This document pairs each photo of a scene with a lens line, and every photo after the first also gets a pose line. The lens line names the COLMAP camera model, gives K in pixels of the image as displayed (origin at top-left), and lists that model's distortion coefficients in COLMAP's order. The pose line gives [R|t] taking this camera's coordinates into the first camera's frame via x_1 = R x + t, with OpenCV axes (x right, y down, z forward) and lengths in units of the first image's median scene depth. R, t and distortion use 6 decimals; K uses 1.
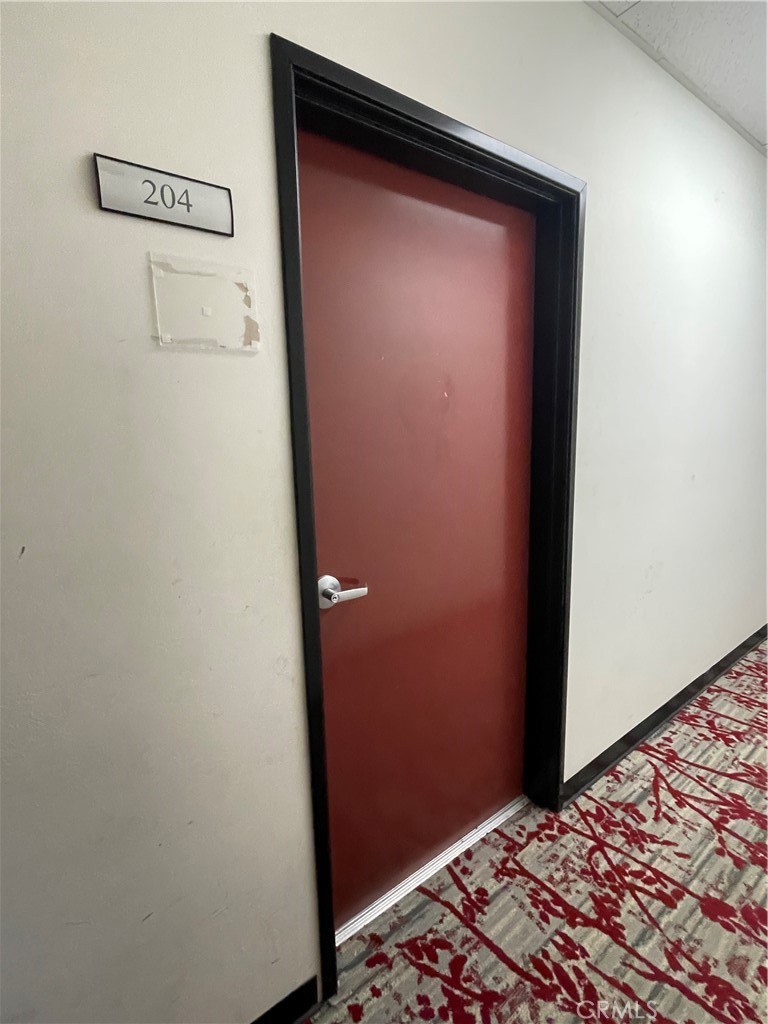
lens RADIAL K [[480.6, 0, 392.9], [0, 480.6, 505.0], [0, 0, 1]] dist [0.002204, -0.001632]
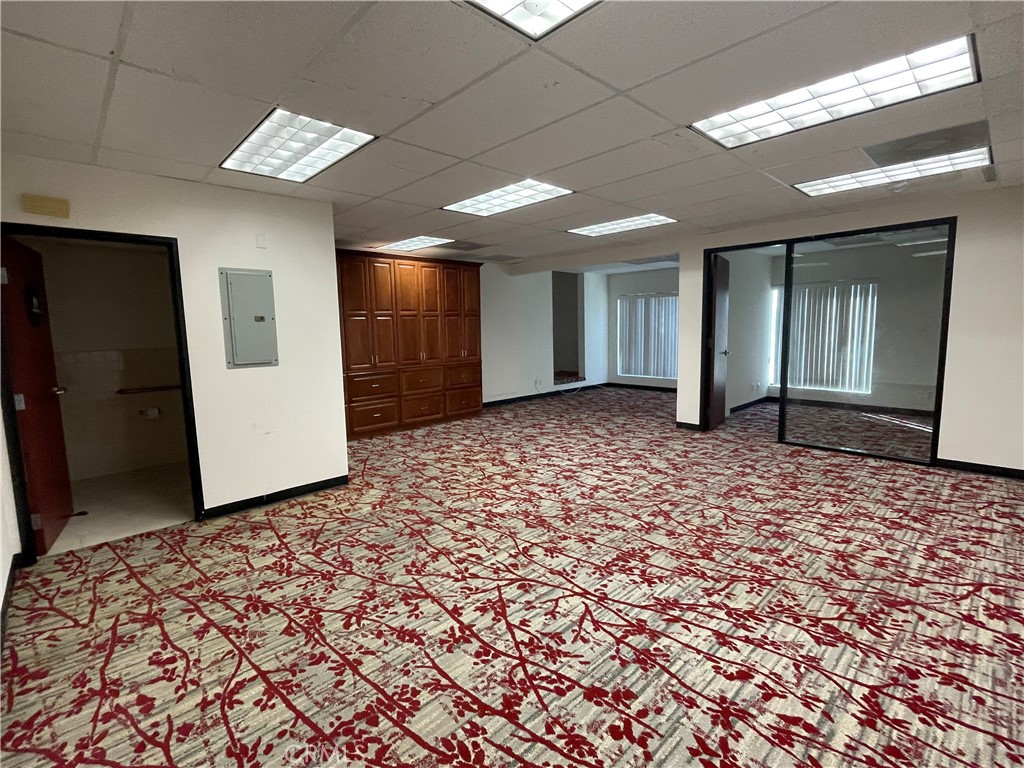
lens RADIAL K [[480.6, 0, 516.5], [0, 480.6, 382.9], [0, 0, 1]] dist [0.002204, -0.001632]
pose [[0.991844, -0.026011, 0.124776, 0.298823], [0.035437, 0.996633, -0.073932, 0.078234], [-0.122433, 0.077751, 0.989427, -0.318805]]
